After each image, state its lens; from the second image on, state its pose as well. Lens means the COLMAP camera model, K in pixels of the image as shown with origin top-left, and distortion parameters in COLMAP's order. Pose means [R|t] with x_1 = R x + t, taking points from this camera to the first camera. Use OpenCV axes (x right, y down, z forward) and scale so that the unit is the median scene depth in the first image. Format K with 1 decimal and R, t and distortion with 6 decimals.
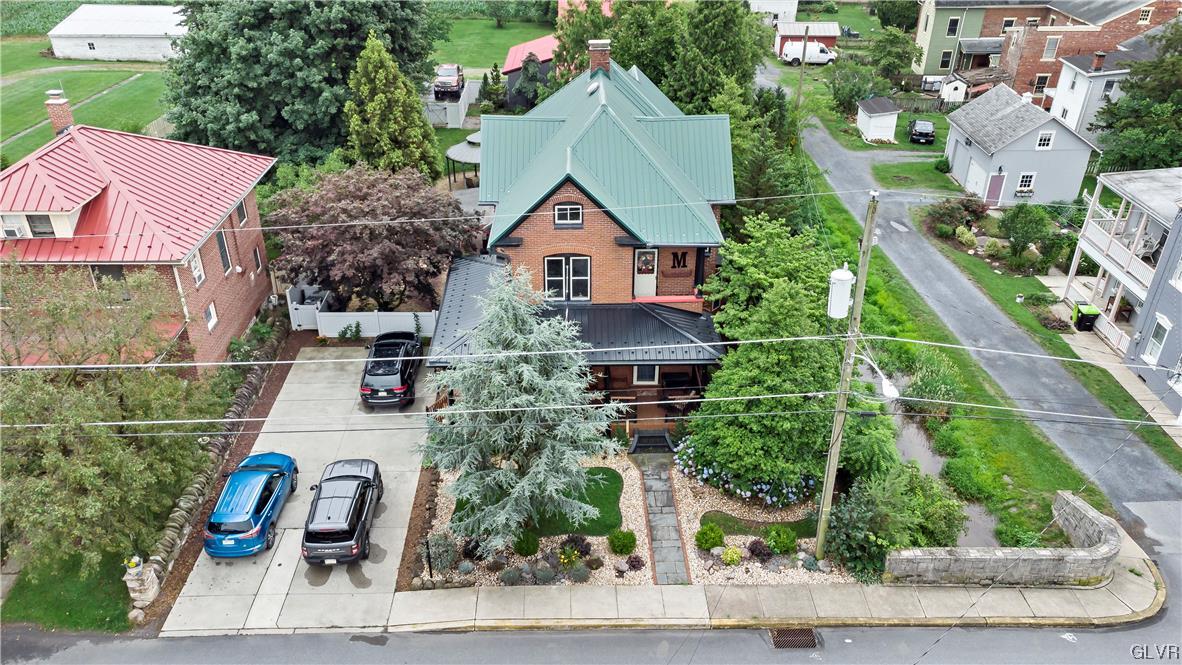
lens RADIAL K [[865.4, 0, 589.5], [0, 865.4, 324.1], [0, 0, 1]] dist [0.057869, 0.003726]
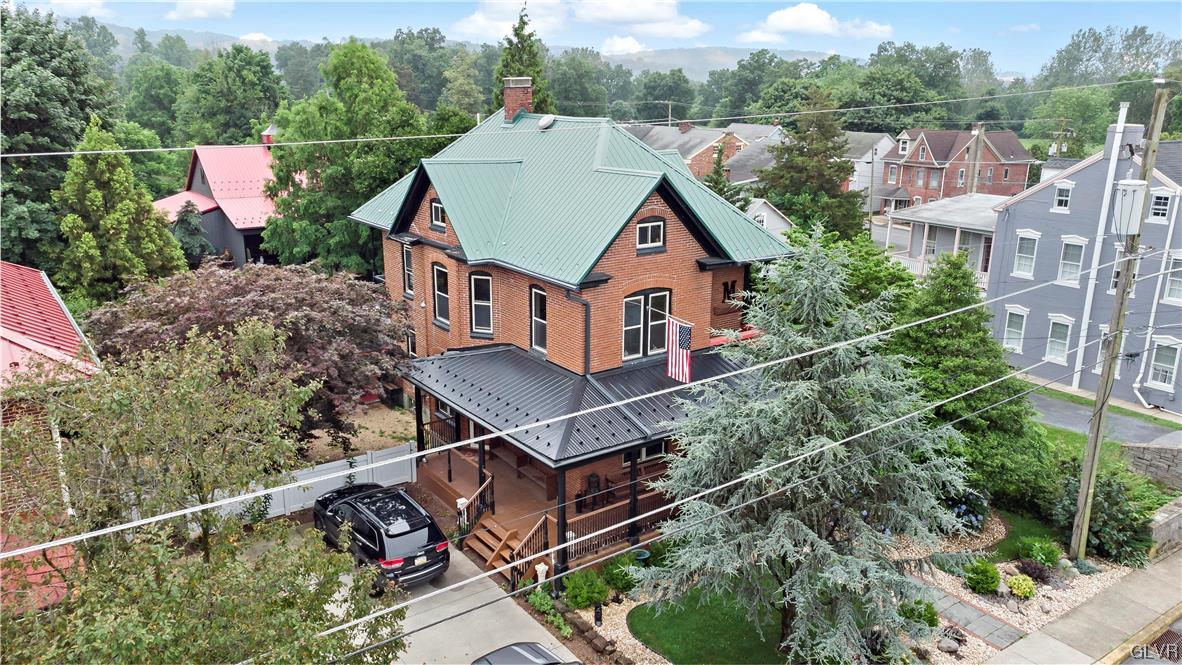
lens RADIAL K [[854.6, 0, 591.0], [0, 854.6, 332.5], [0, 0, 1]] dist [0.065796, 0.004997]
pose [[0.832999, -0.151144, 0.532230, -0.480509], [0.266150, 0.952815, -0.145972, 0.051507], [-0.485054, 0.263248, 0.833920, 0.416696]]
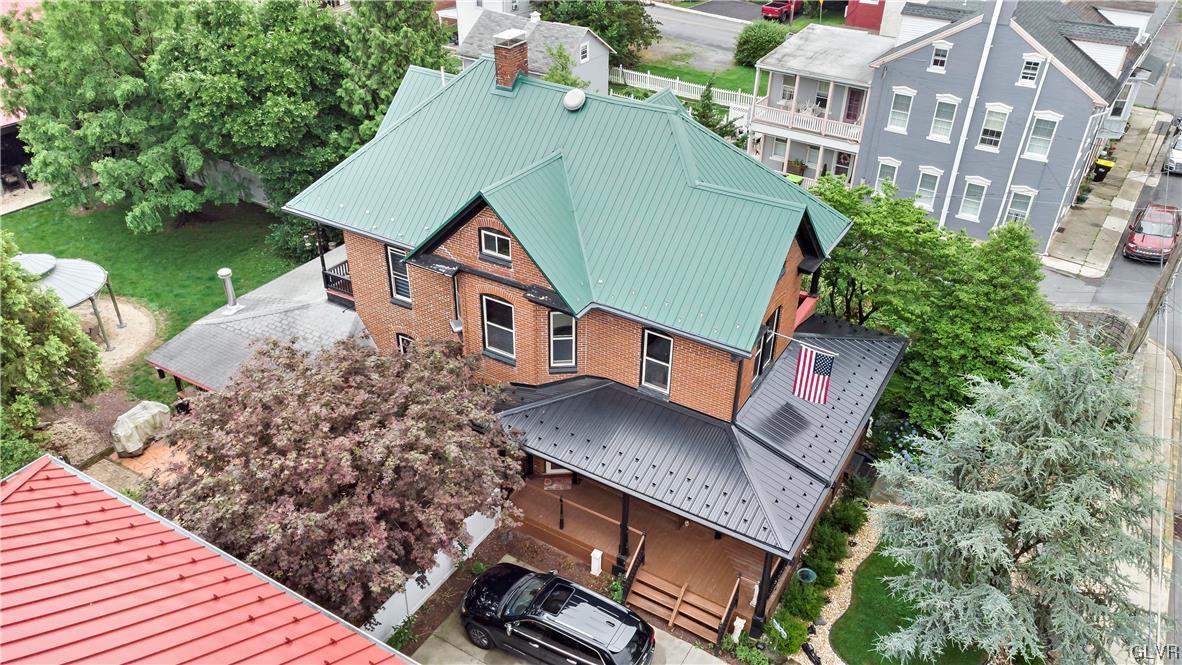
lens RADIAL K [[854.6, 0, 591.0], [0, 854.6, 332.5], [0, 0, 1]] dist [0.065796, 0.004997]
pose [[0.543183, -0.458739, 0.703215, -0.627246], [0.395316, 0.878634, 0.267820, -0.323459], [-0.740728, 0.132517, 0.658606, 0.653734]]
